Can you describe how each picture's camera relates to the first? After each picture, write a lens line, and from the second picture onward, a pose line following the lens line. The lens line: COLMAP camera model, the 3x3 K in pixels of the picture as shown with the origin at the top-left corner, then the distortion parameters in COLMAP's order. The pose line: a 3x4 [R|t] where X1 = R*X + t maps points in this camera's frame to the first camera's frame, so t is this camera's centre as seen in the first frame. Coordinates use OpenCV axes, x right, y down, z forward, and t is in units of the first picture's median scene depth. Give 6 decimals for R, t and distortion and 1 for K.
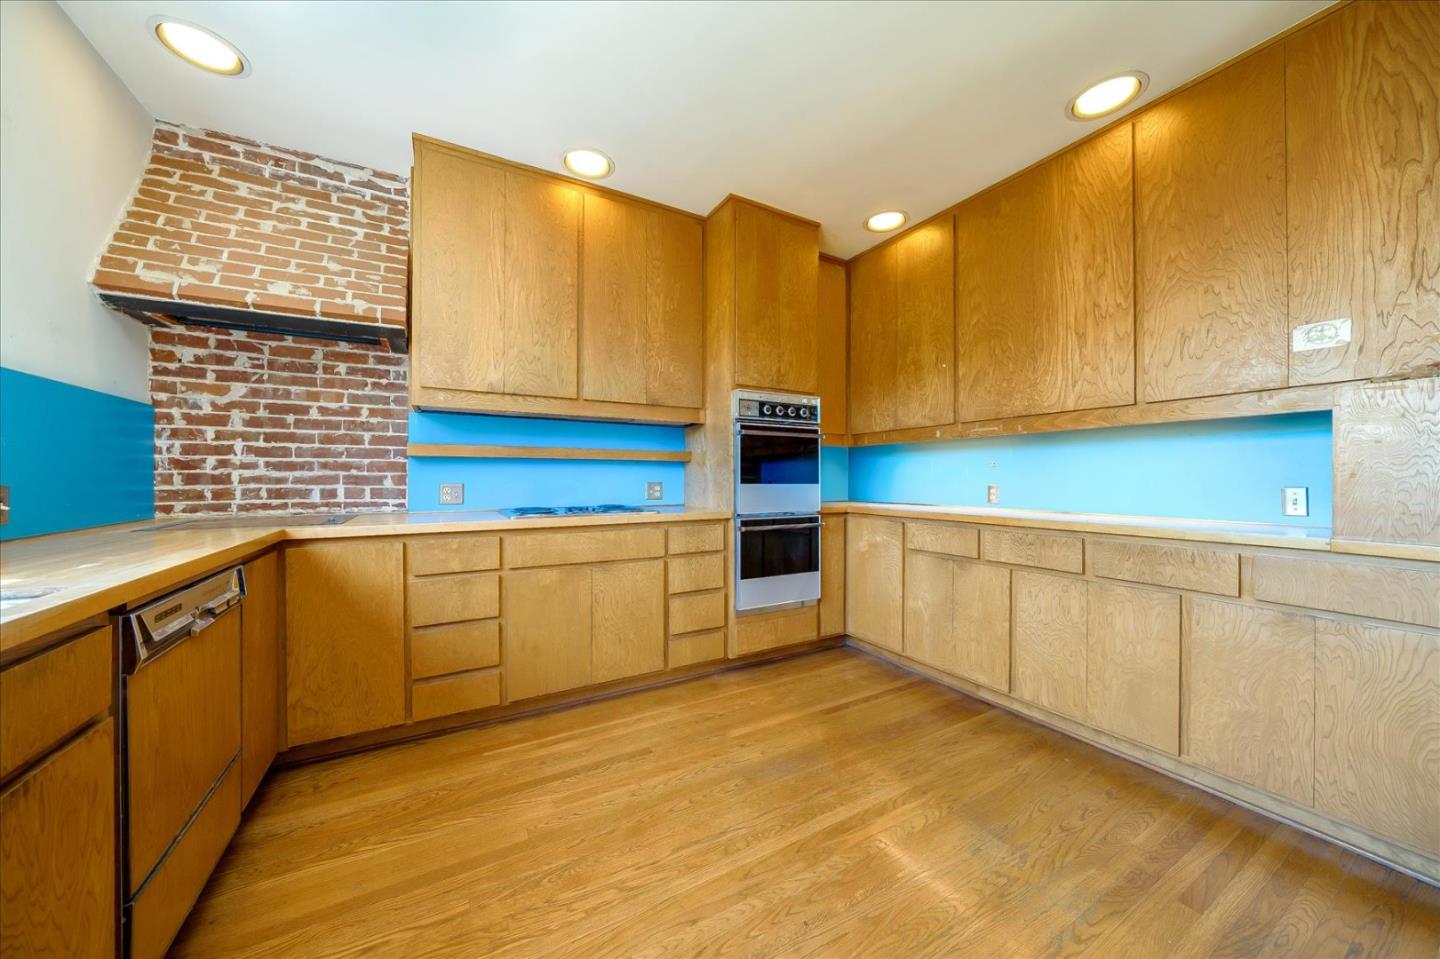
lens RADIAL K [[491.3, 0, 717.2], [0, 491.3, 481.3], [0, 0, 1]] dist [0.000565, -0.000006]
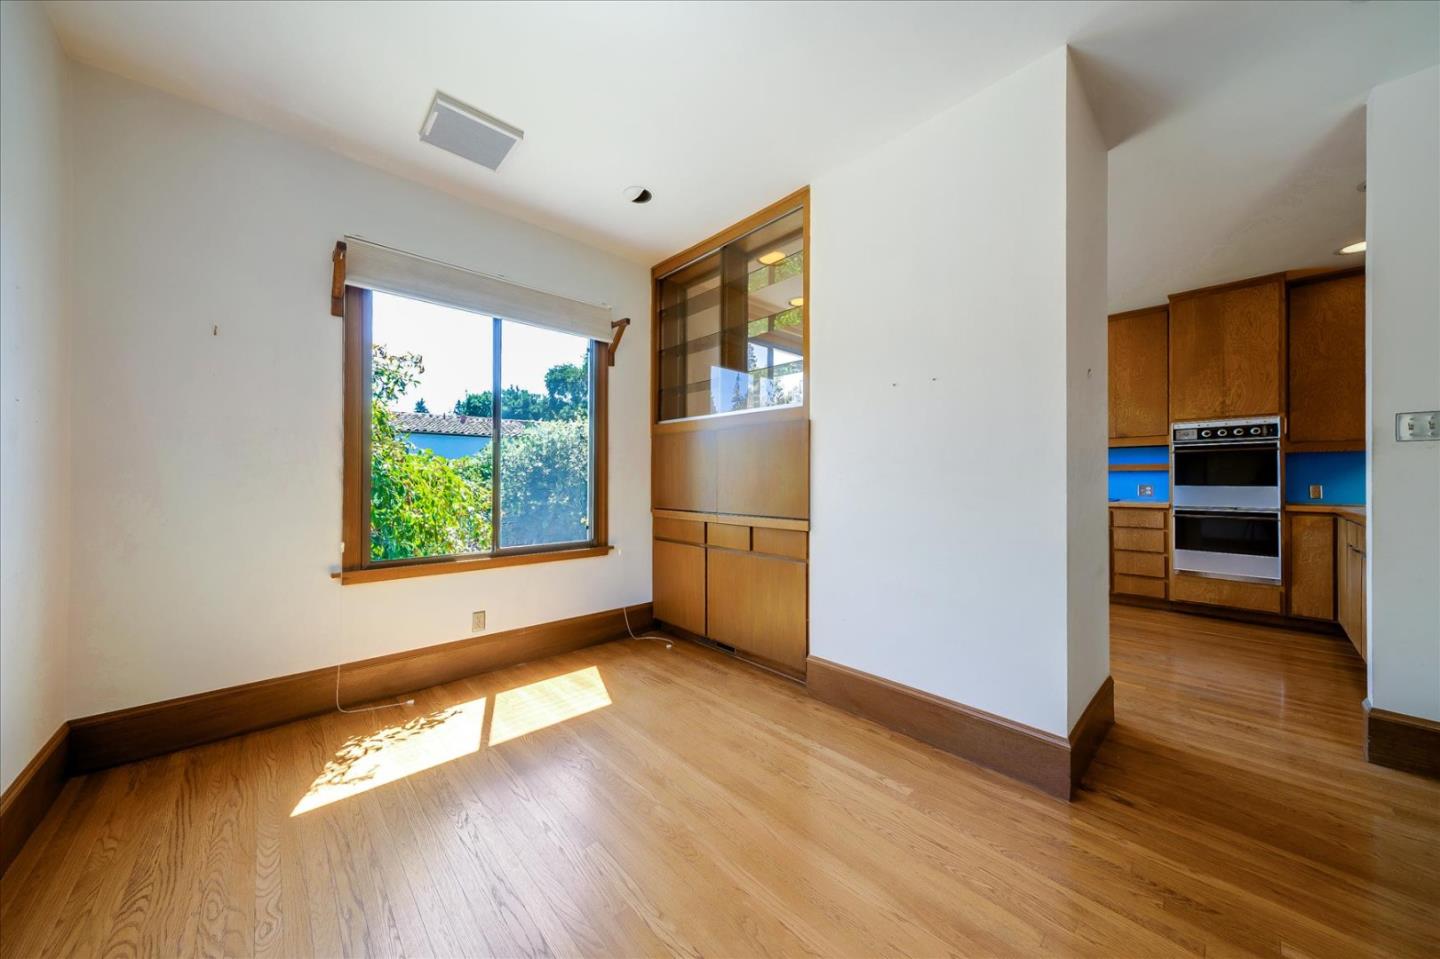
lens RADIAL K [[491.3, 0, 709.0], [0, 491.3, 477.9], [0, 0, 1]] dist [0.000565, -0.000006]
pose [[0.220552, -0.004847, -0.975363, 1.170638], [-0.005974, 0.999962, -0.006320, -0.000154], [0.975357, 0.007221, 0.220514, -0.715078]]
